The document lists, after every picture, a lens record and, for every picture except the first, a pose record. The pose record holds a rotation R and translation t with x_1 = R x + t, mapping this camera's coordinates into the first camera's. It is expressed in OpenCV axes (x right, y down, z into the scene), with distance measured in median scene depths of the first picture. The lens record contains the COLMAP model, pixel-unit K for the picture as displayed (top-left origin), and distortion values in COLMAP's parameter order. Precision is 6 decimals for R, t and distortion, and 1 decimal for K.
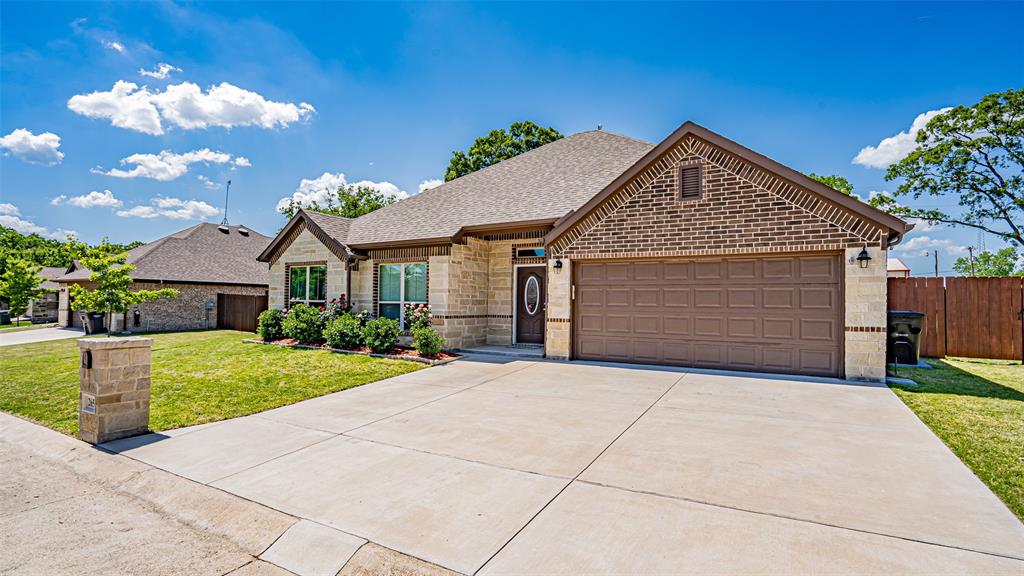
lens RADIAL K [[463.2, 0, 510.1], [0, 463.2, 291.3], [0, 0, 1]] dist [-0.013129, 0.002270]
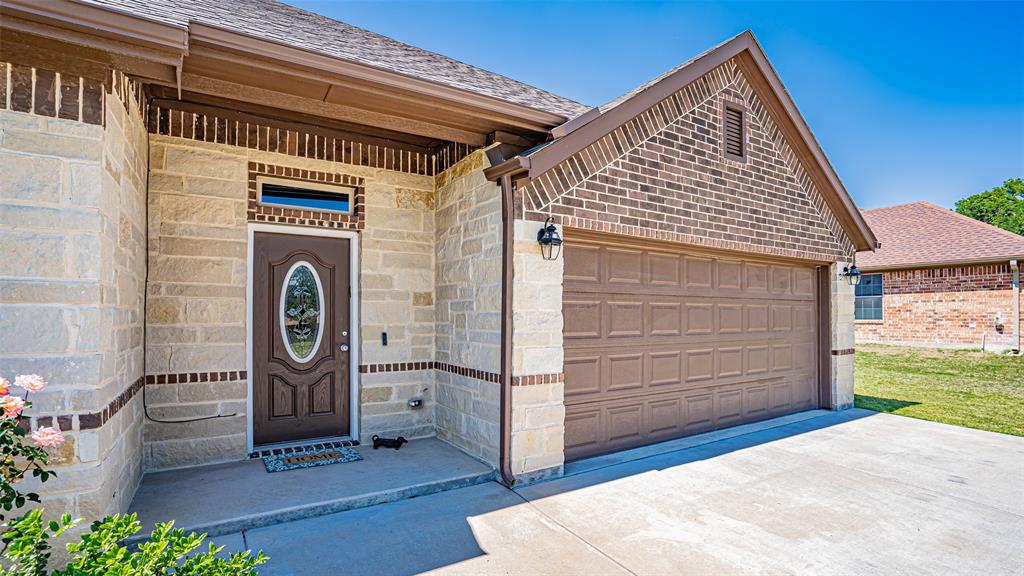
lens RADIAL K [[463.2, 0, 525.8], [0, 463.2, 304.8], [0, 0, 1]] dist [-0.013129, 0.002270]
pose [[0.474232, 0.009368, 0.880350, -0.265122], [-0.017135, 0.999852, -0.001410, 0.000915], [-0.880233, -0.014416, 0.474322, 0.892737]]
